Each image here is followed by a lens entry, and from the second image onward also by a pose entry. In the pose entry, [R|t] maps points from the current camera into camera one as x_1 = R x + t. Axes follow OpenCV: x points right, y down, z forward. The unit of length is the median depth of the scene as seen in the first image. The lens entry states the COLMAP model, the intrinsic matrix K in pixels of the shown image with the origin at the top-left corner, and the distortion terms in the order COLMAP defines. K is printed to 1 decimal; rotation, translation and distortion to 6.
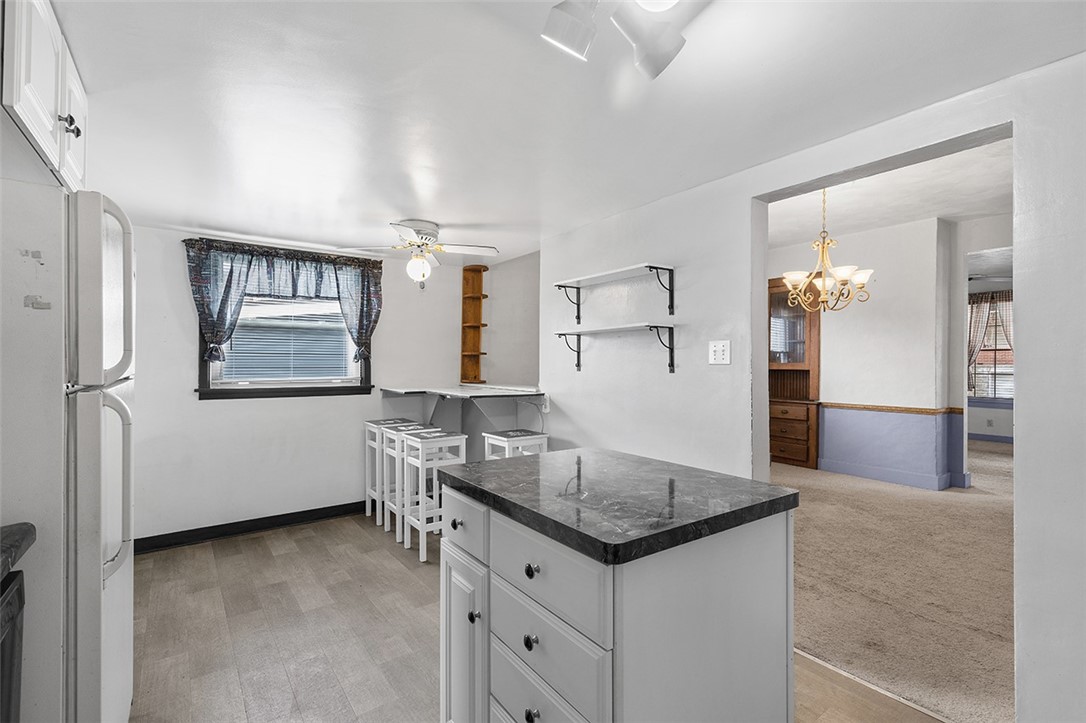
lens RADIAL K [[488.9, 0, 545.3], [0, 488.9, 363.6], [0, 0, 1]] dist [0.001796, 0.000063]
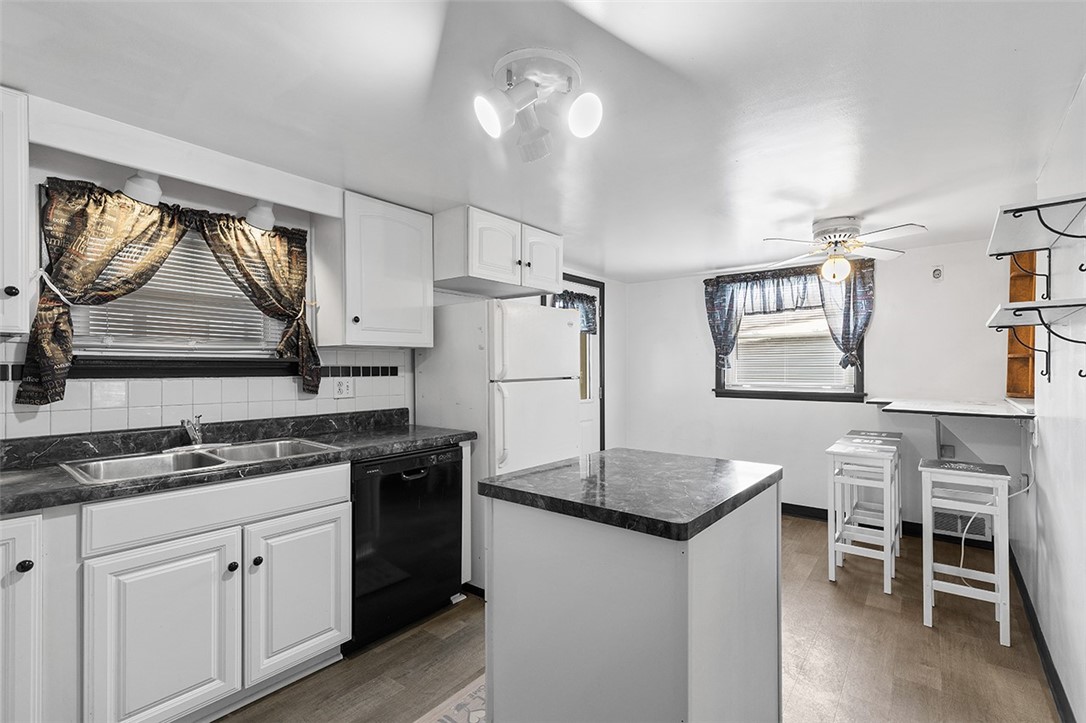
lens RADIAL K [[495.8, 0, 553.8], [0, 495.8, 365.7], [0, 0, 1]] dist [0.001524, 0.000073]
pose [[0.272010, -0.007686, -0.962264, 0.450103], [0.001898, 0.999970, -0.007450, -0.002681], [0.962293, 0.000200, 0.272017, 0.193307]]
